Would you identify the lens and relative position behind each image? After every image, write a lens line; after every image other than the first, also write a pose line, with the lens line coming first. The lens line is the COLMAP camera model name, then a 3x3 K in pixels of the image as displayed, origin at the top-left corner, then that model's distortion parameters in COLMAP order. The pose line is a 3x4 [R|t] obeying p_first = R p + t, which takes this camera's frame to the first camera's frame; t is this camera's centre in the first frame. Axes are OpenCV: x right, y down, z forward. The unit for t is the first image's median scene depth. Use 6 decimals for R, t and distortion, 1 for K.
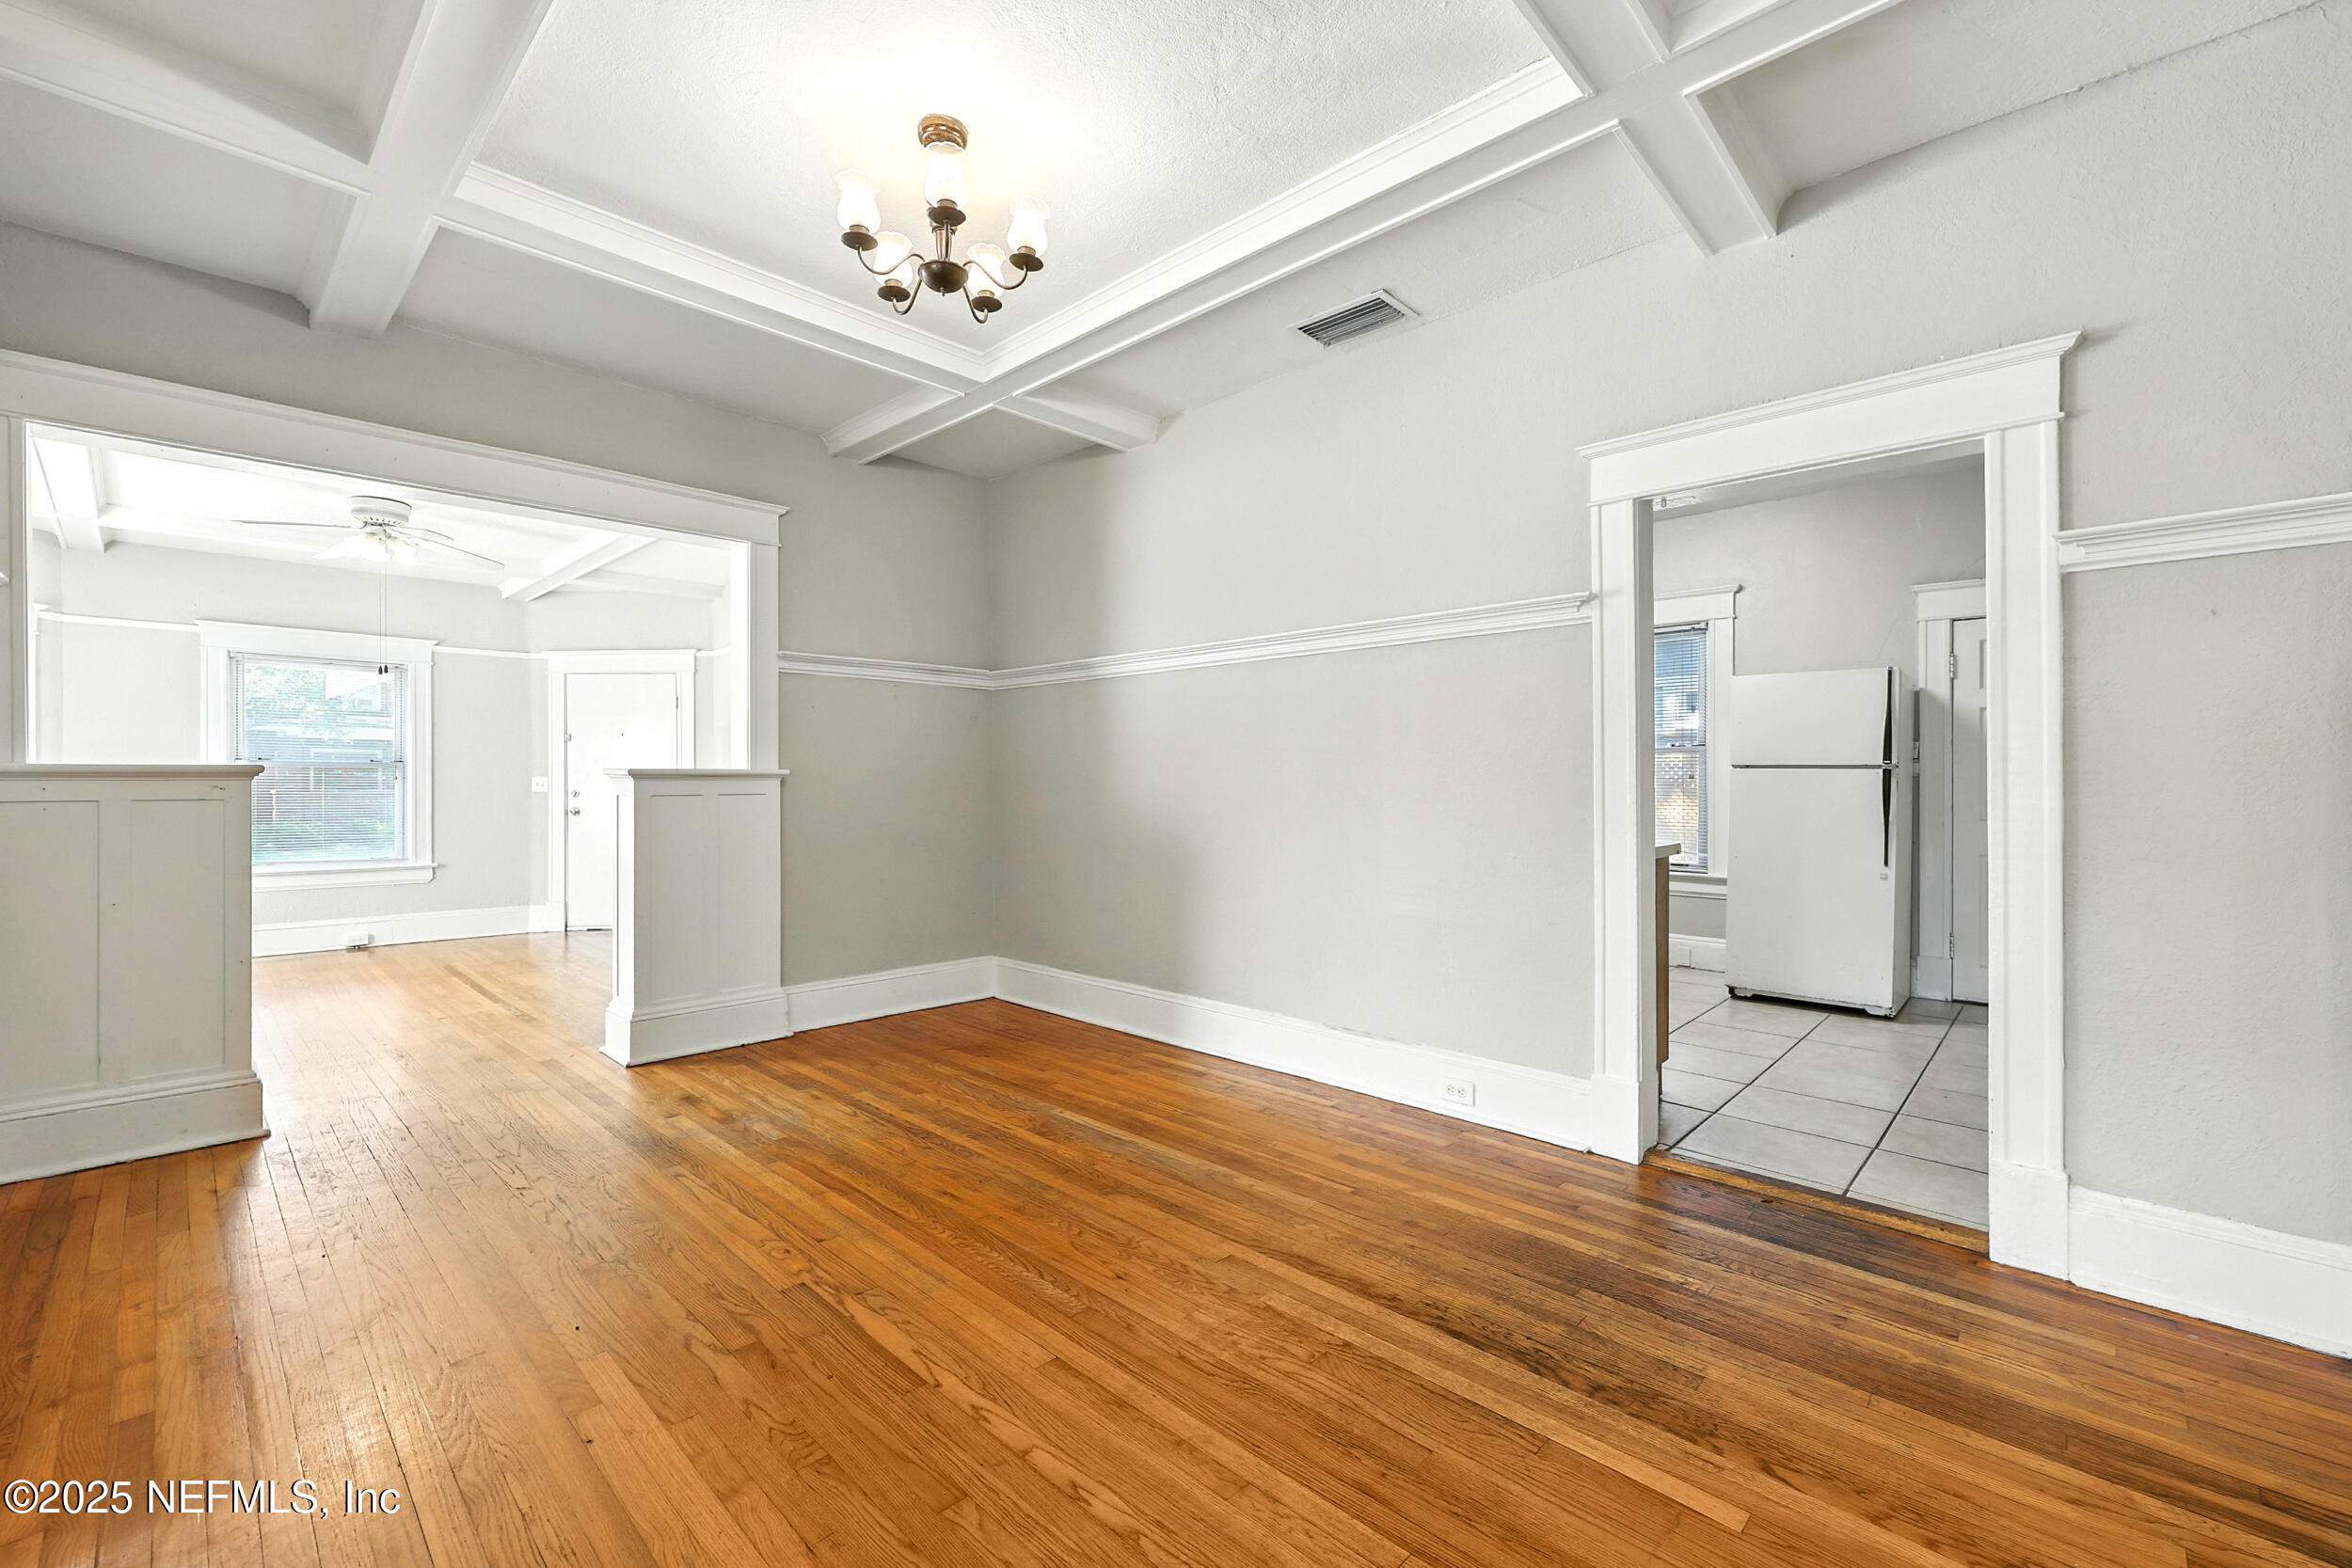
lens RADIAL K [[963.6, 0, 1166.3], [0, 963.6, 783.7], [0, 0, 1]] dist [0.001222, 0.000024]
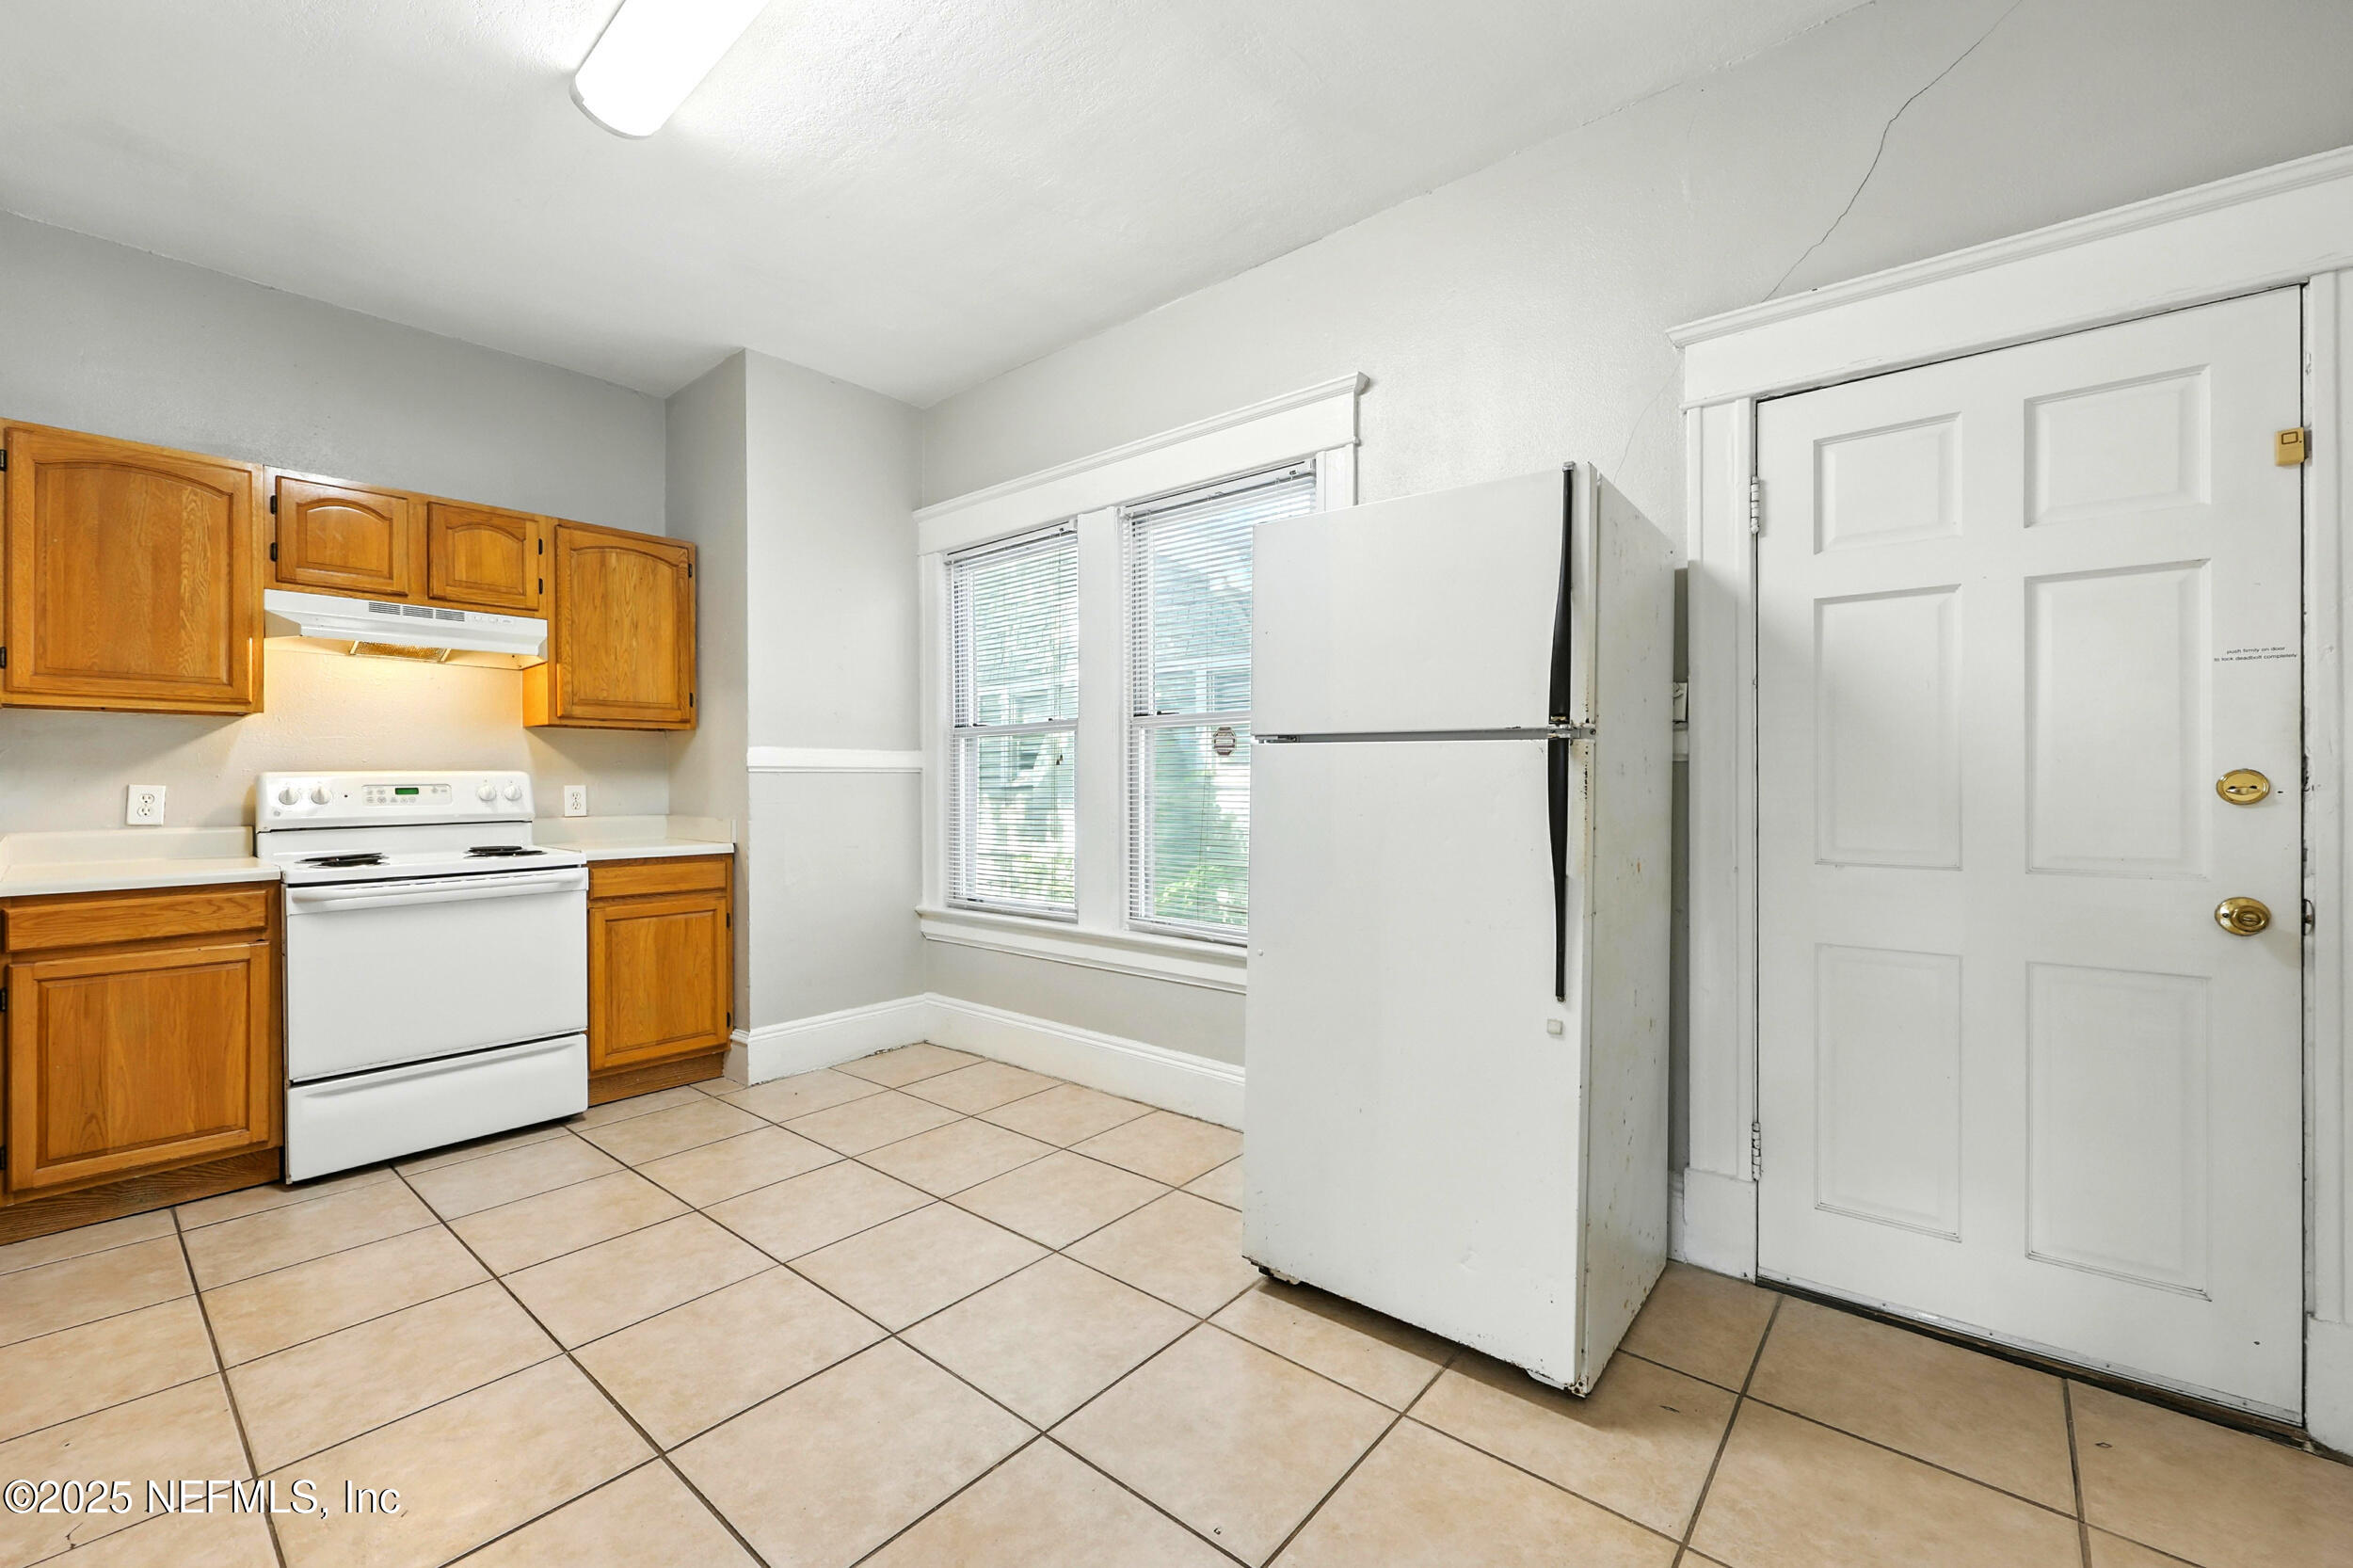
lens RADIAL K [[963.2, 0, 1151.2], [0, 963.2, 779.4], [0, 0, 1]] dist [0.003131, 0.000080]
pose [[0.998278, -0.002988, 0.058584, 0.692191], [0.003036, 0.999995, -0.000728, 0.000478], [-0.058581, 0.000905, 0.998282, 0.779209]]
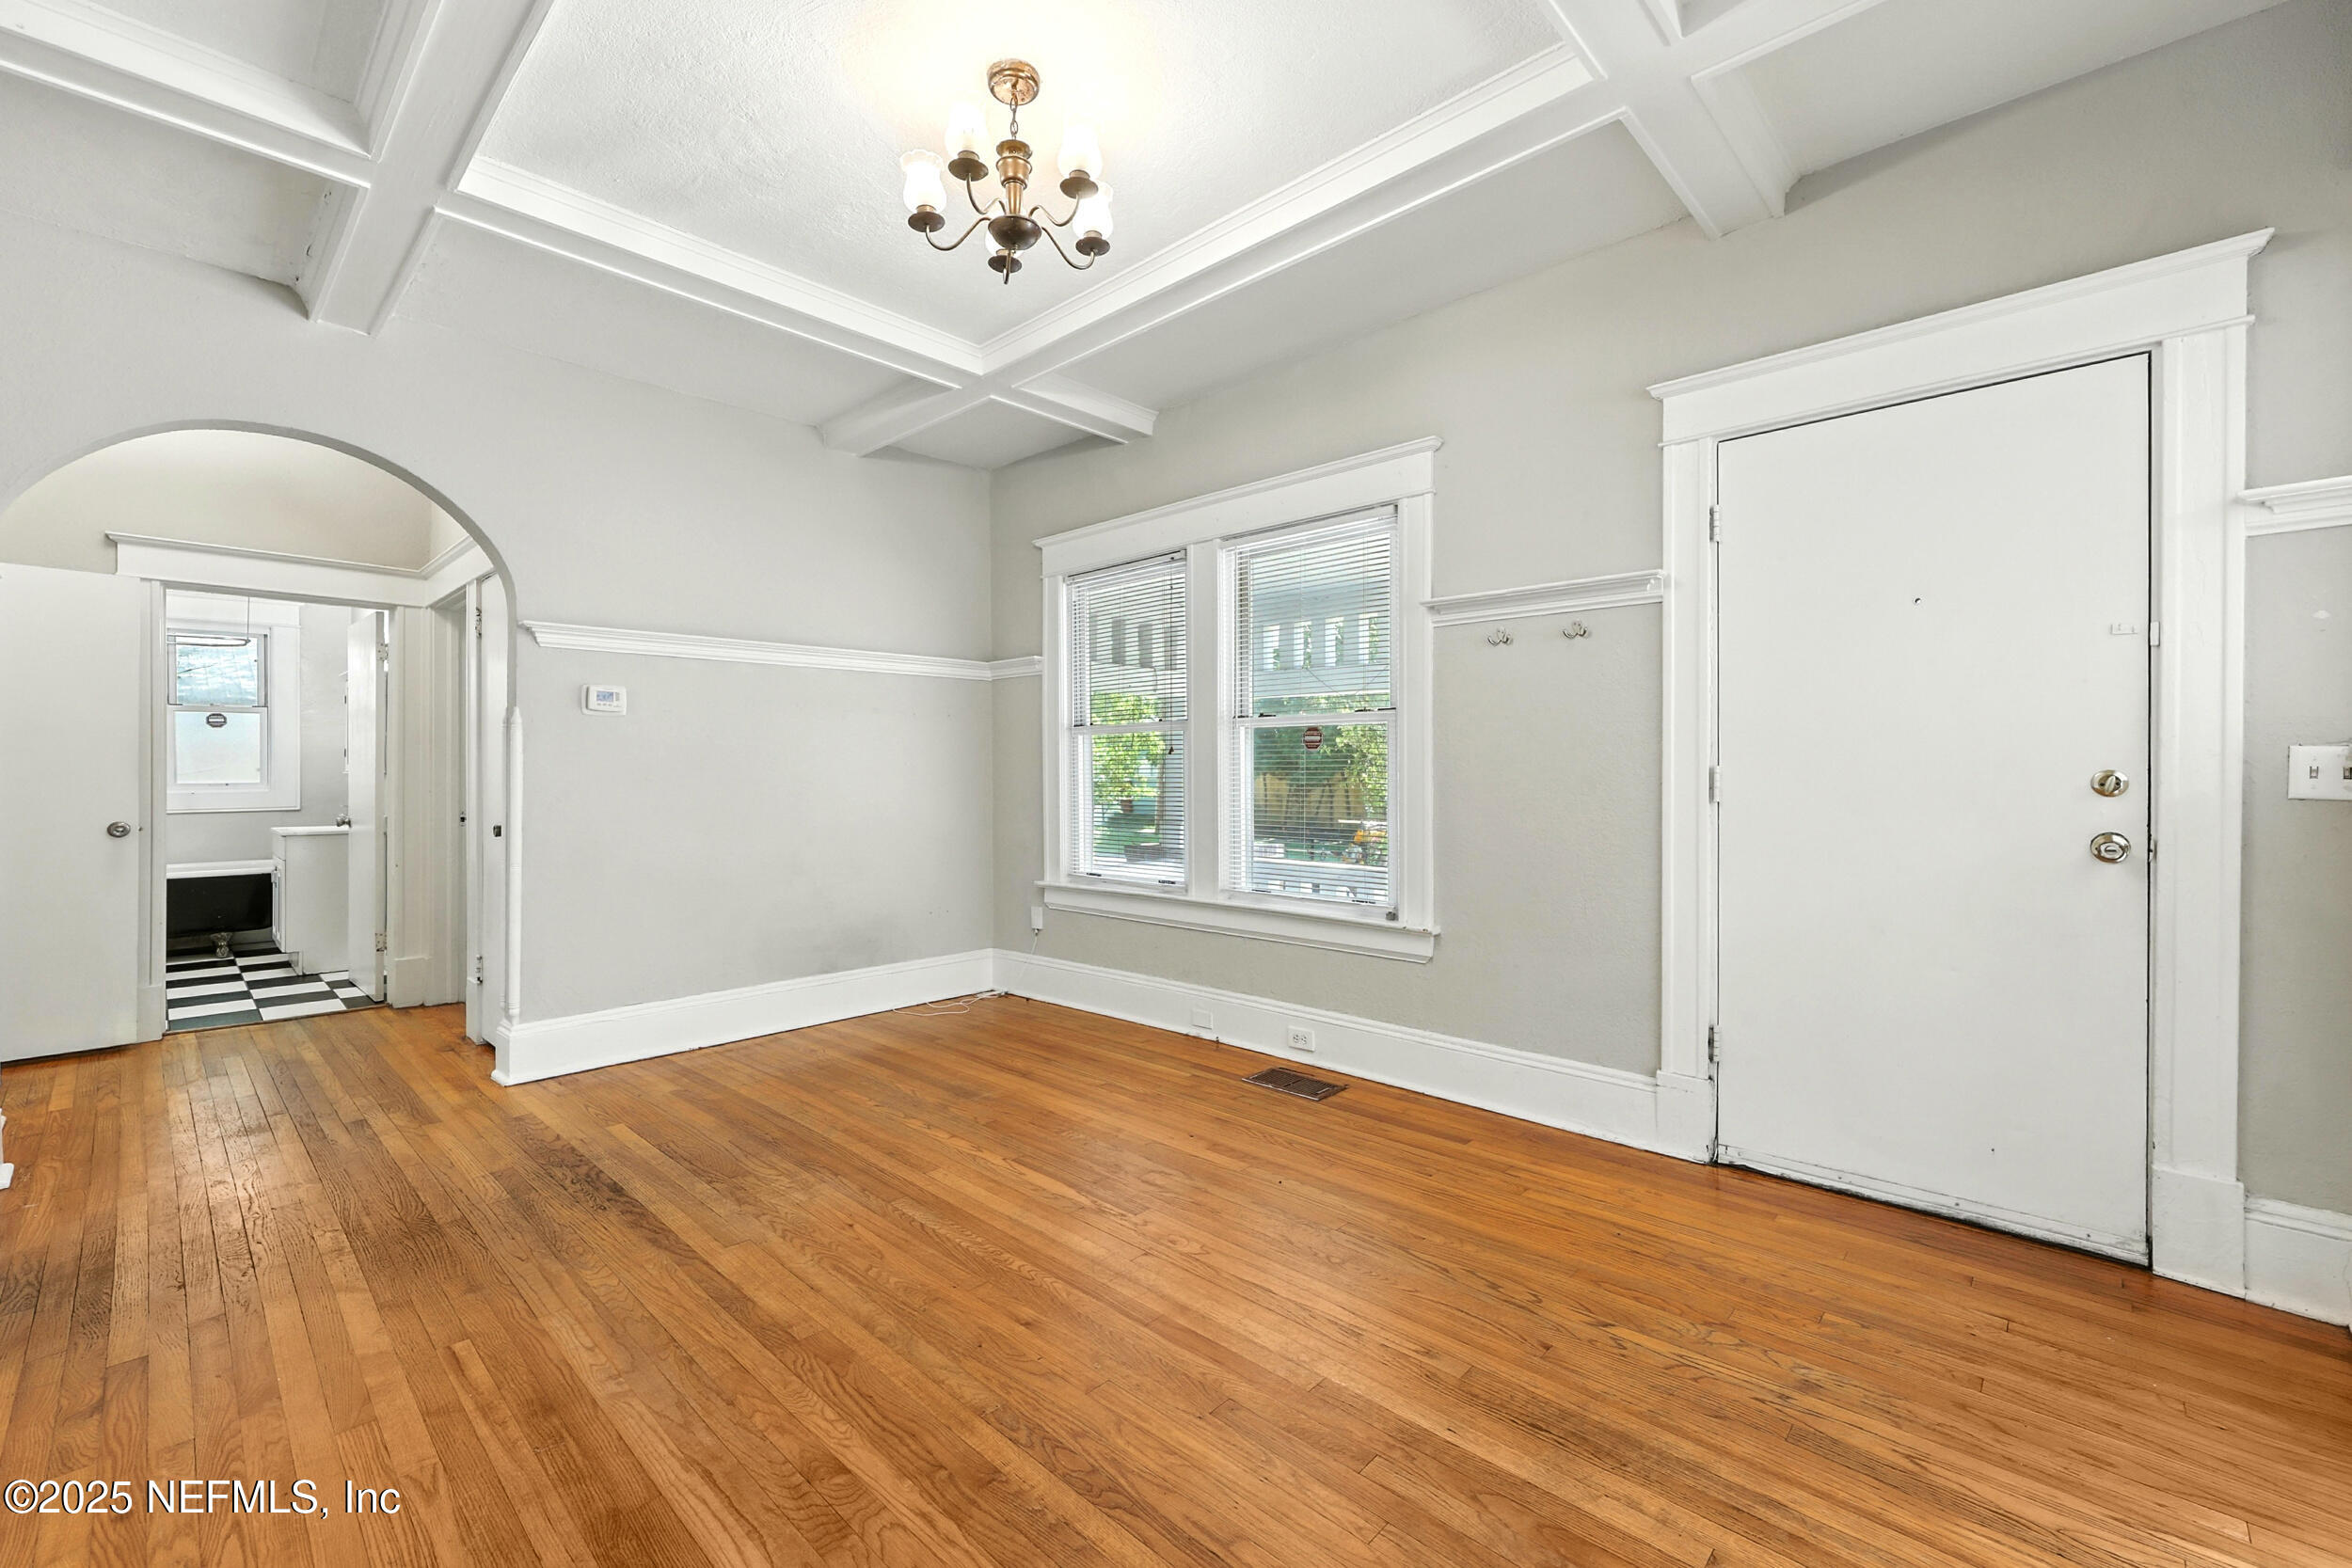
lens RADIAL K [[984.9, 0, 1171.0], [0, 984.9, 763.9], [0, 0, 1]] dist [-0.000020, 0.000077]
pose [[-0.999964, 0.002327, -0.008189, -0.234468], [0.002413, 0.999941, -0.010593, 0.001688], [0.008164, -0.010612, -0.999910, 1.236643]]
